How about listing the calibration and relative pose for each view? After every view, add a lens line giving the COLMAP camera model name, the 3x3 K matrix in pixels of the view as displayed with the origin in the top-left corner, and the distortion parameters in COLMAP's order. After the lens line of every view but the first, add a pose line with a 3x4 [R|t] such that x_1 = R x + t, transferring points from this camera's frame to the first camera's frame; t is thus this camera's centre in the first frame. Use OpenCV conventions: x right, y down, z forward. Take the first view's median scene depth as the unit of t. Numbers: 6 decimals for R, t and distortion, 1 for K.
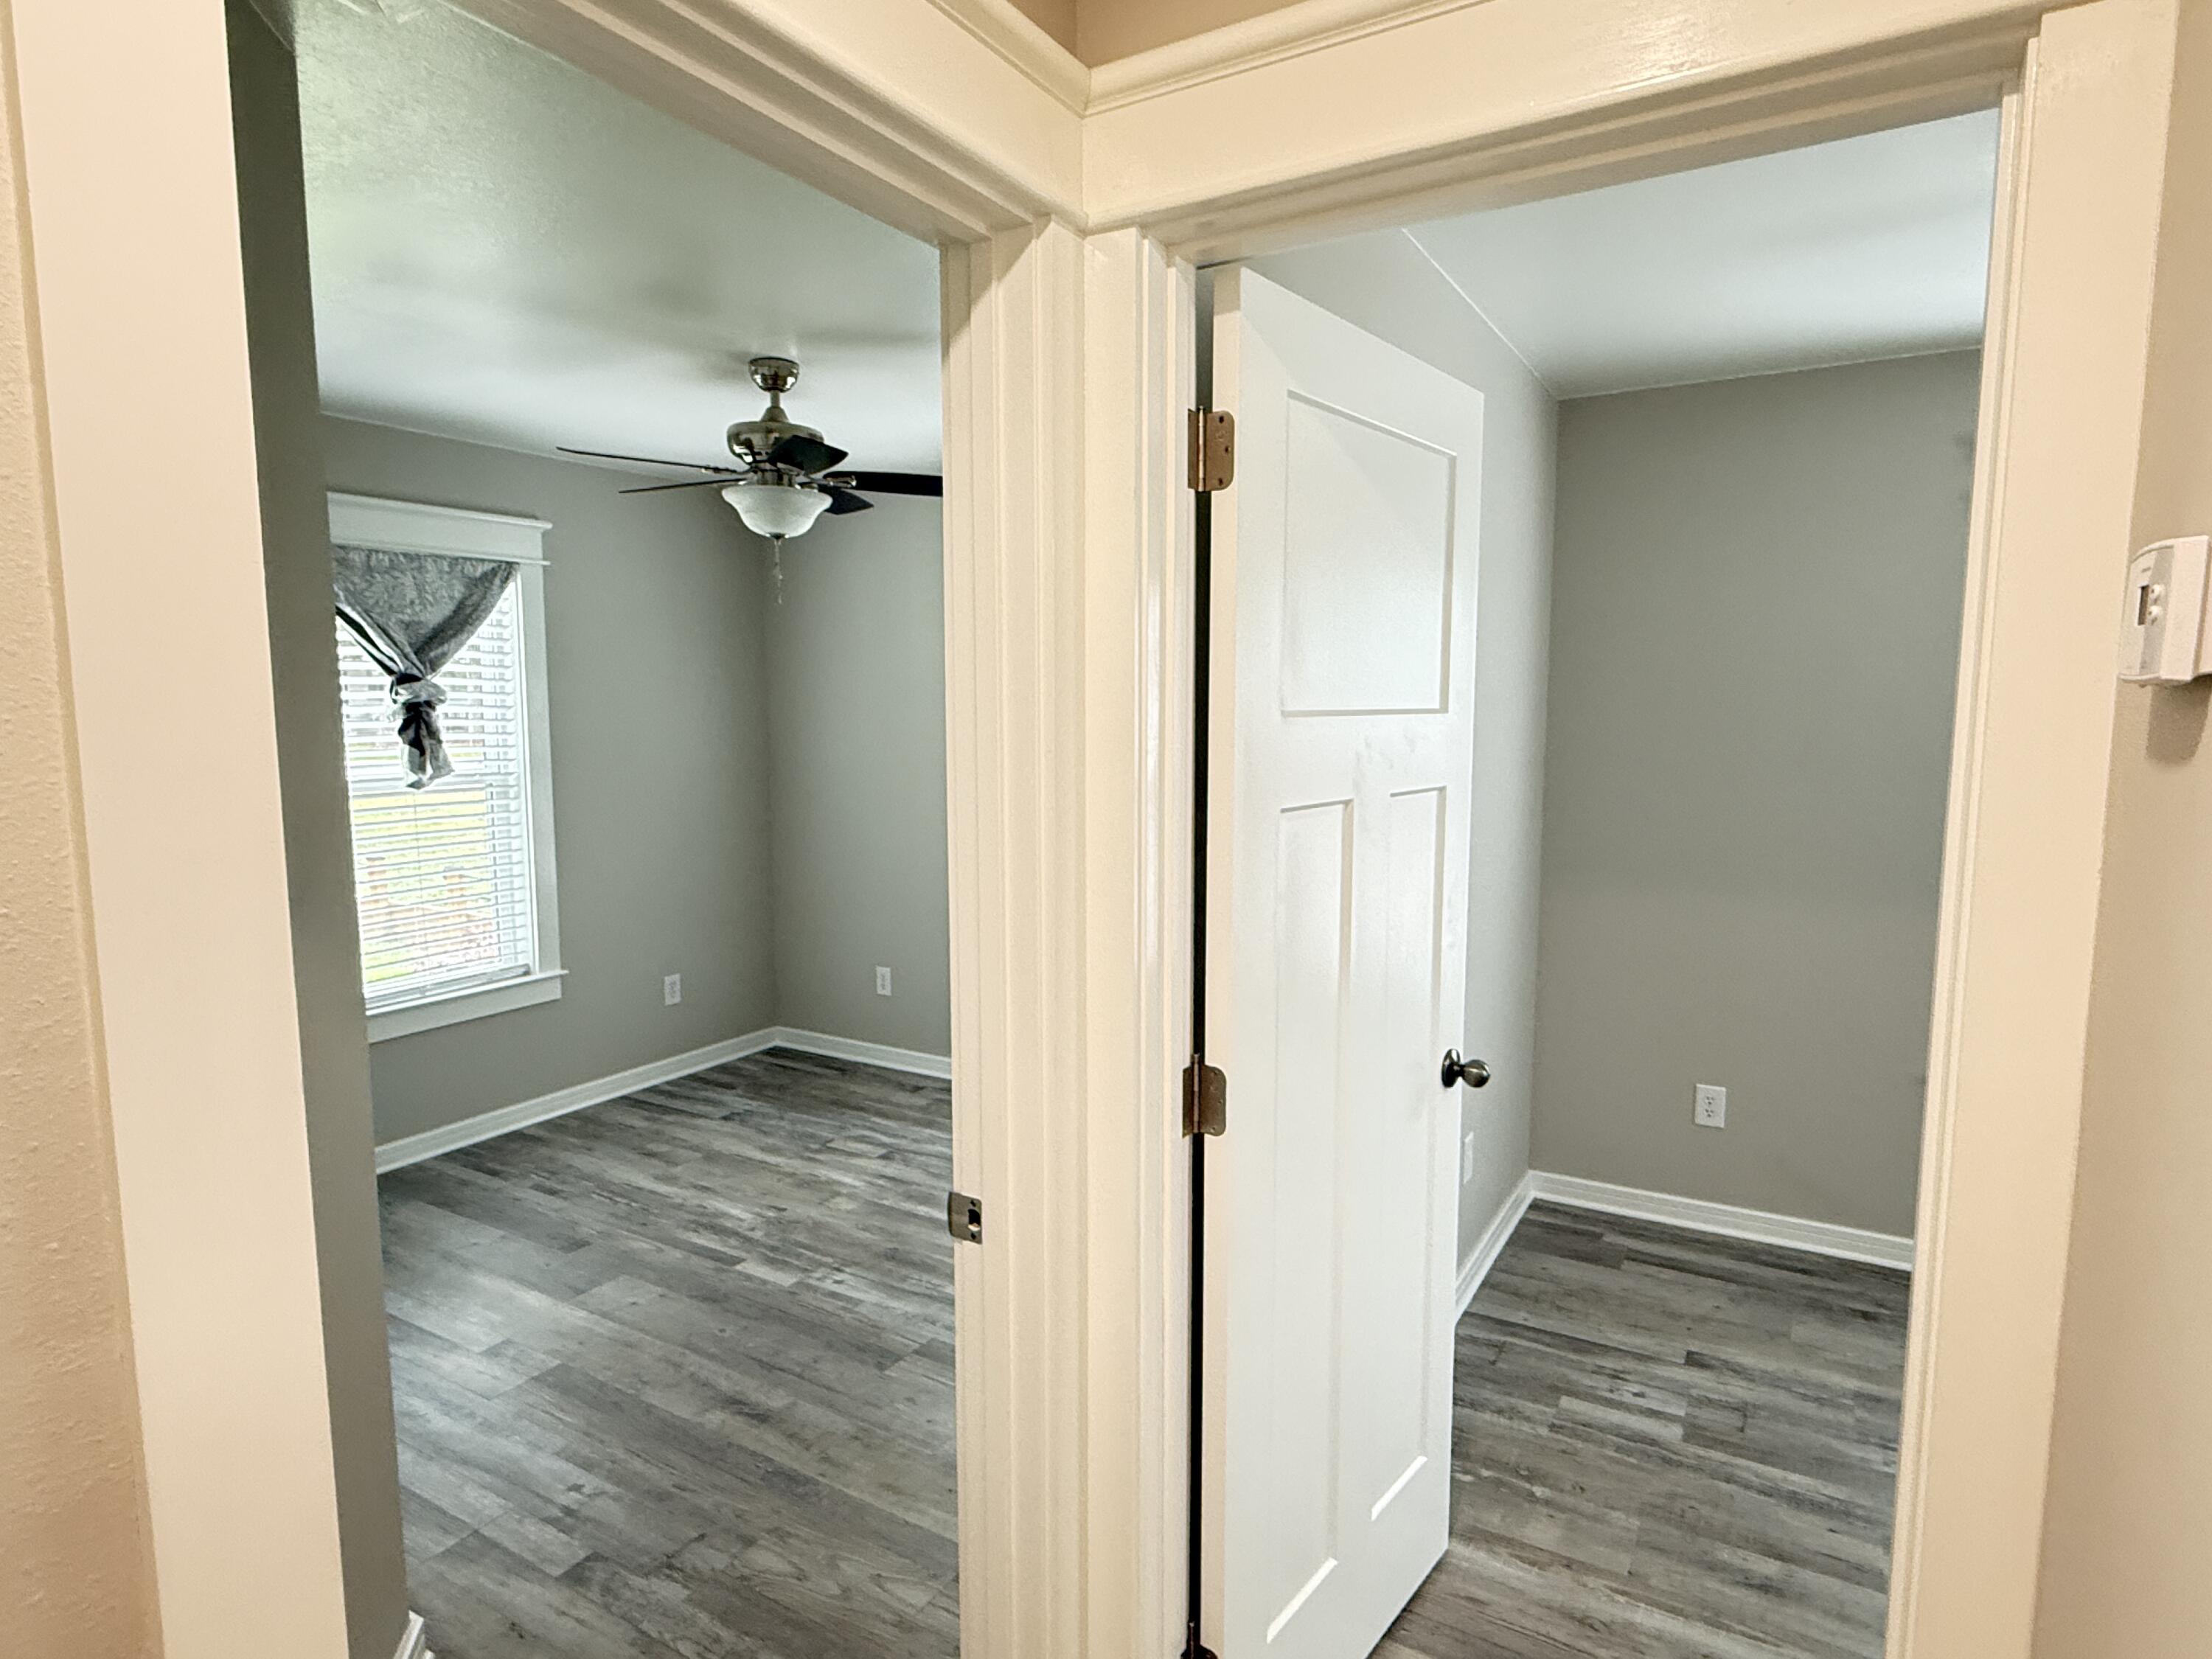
lens RADIAL K [[1209.0, 0, 1106.0], [0, 1209.0, 829.5], [0, 0, 1]] dist [-0.004135, 0.000279]
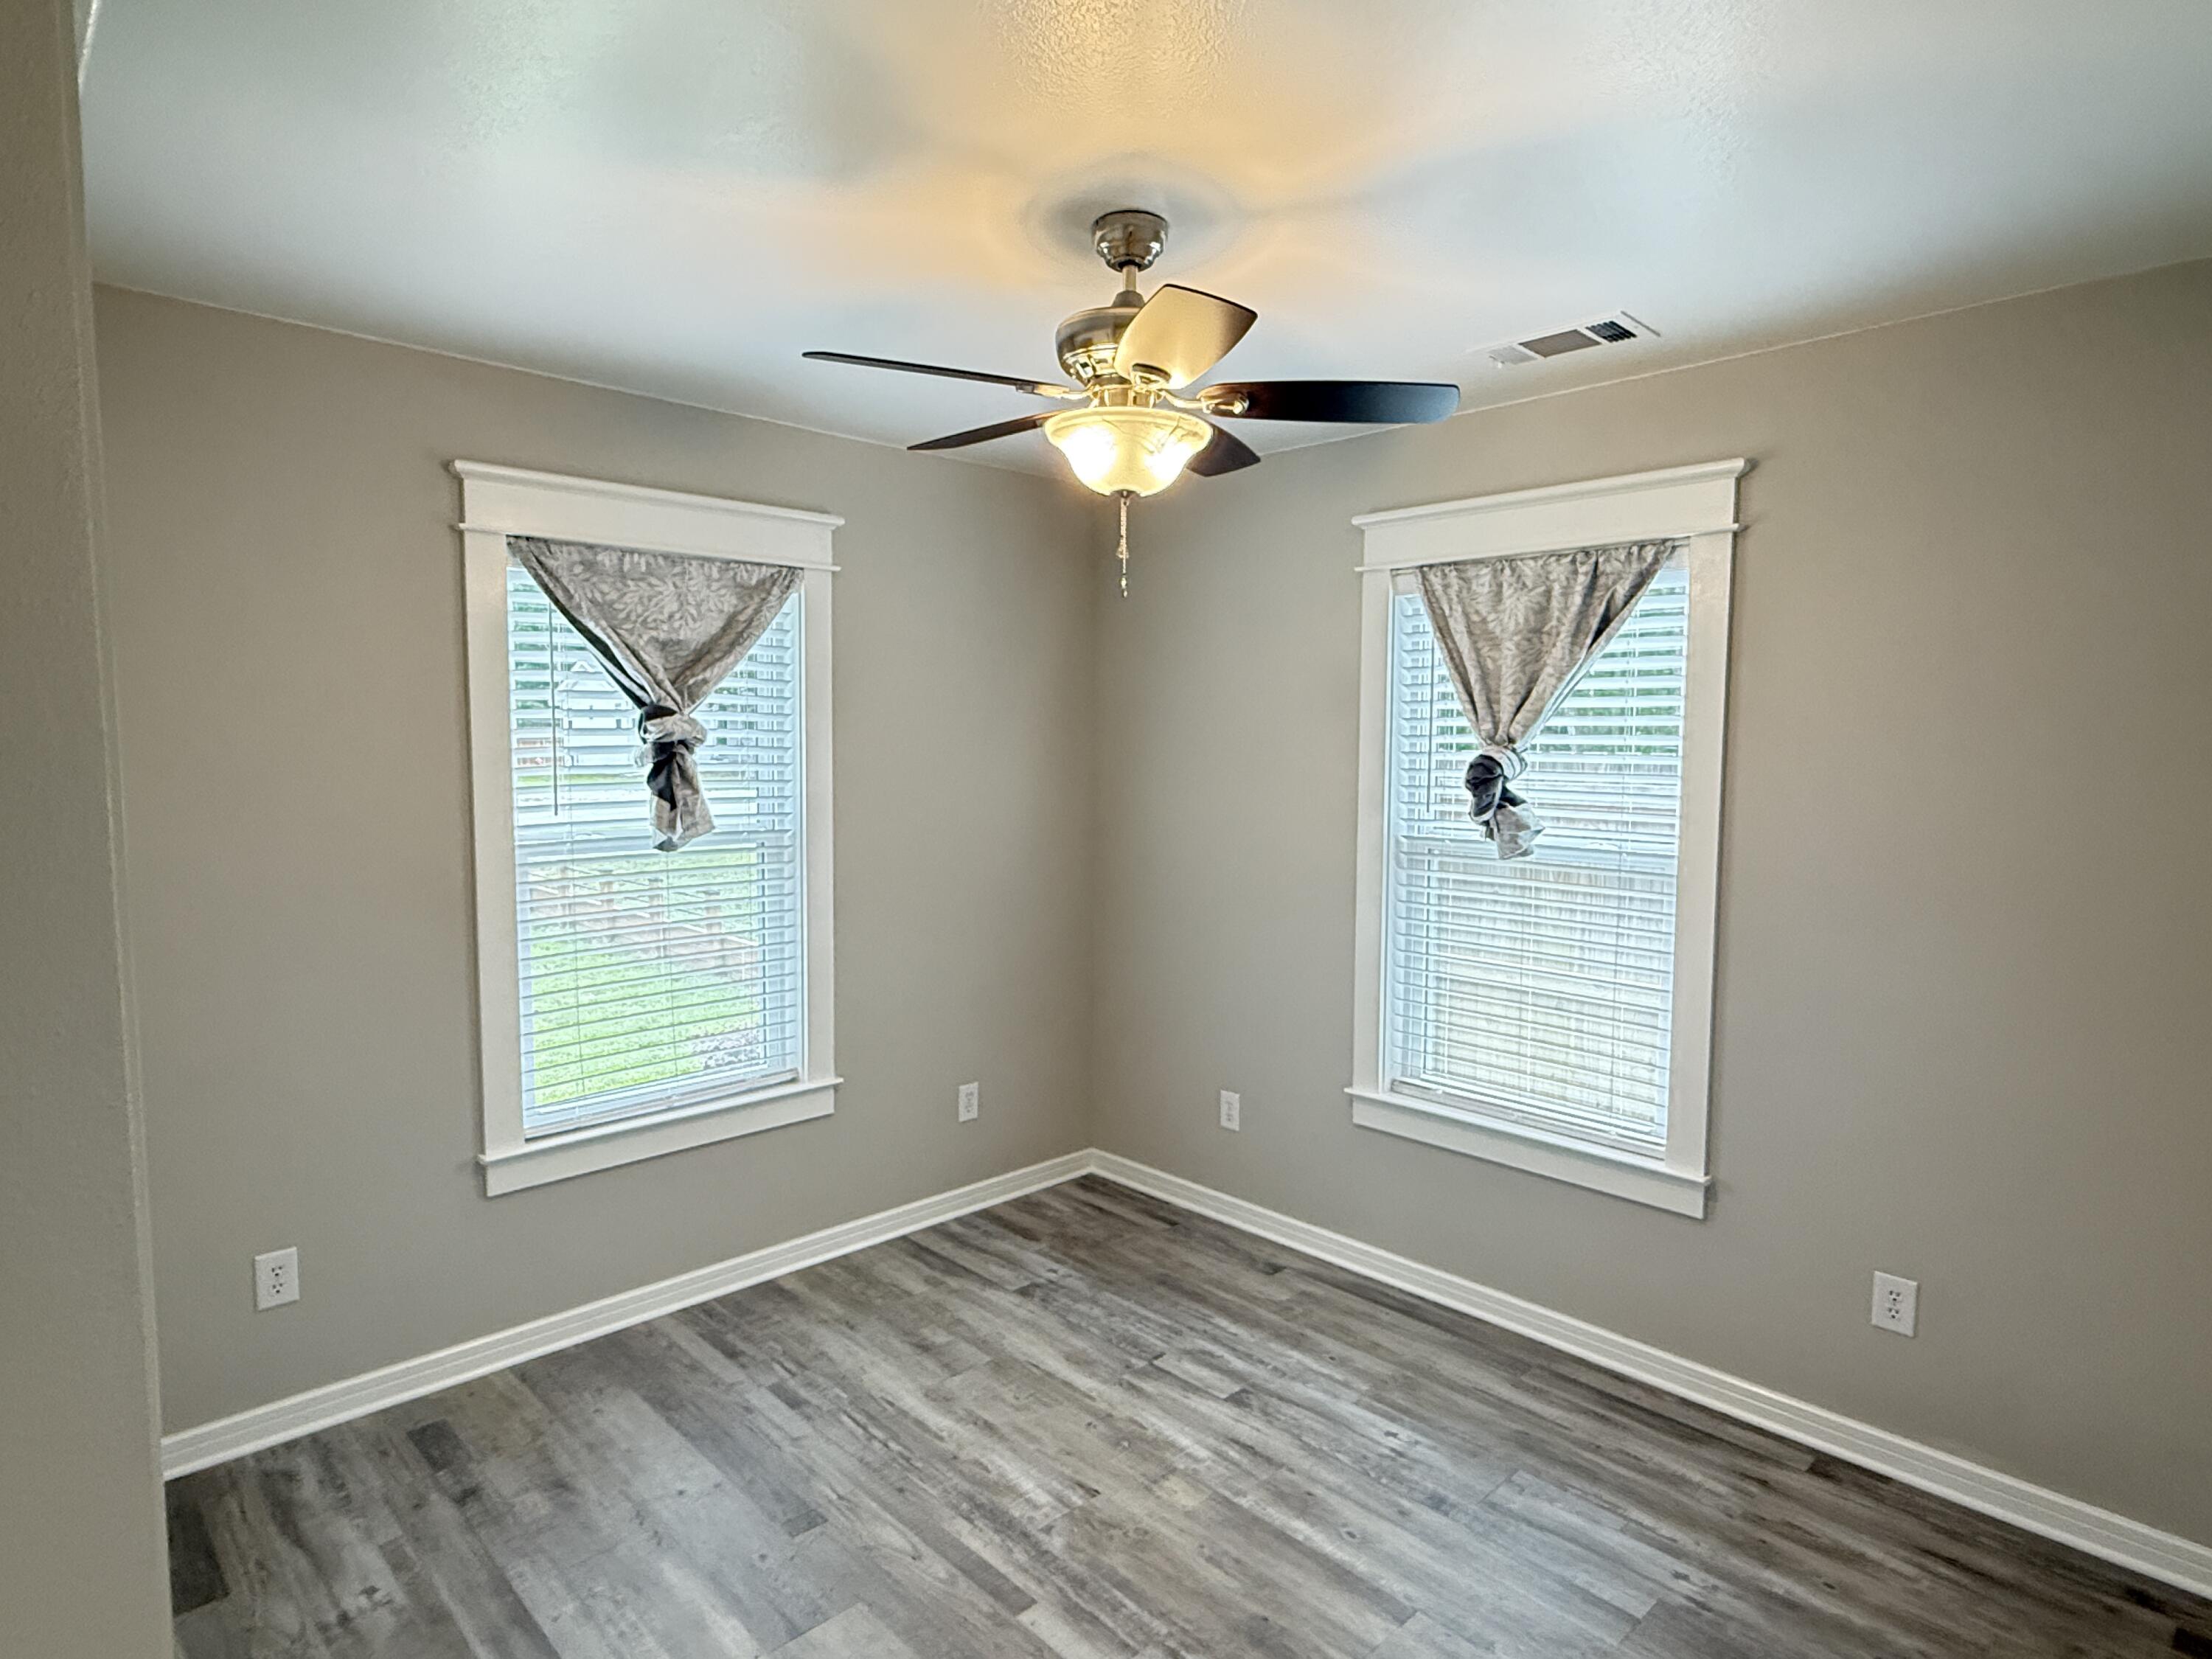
lens RADIAL K [[1209.0, 0, 1106.0], [0, 1209.0, 829.5], [0, 0, 1]] dist [-0.004135, 0.000279]
pose [[0.966263, 0.028912, -0.255929, -0.088824], [-0.037022, 0.998952, -0.026927, -0.036397], [0.254882, 0.035493, 0.966320, 0.302557]]
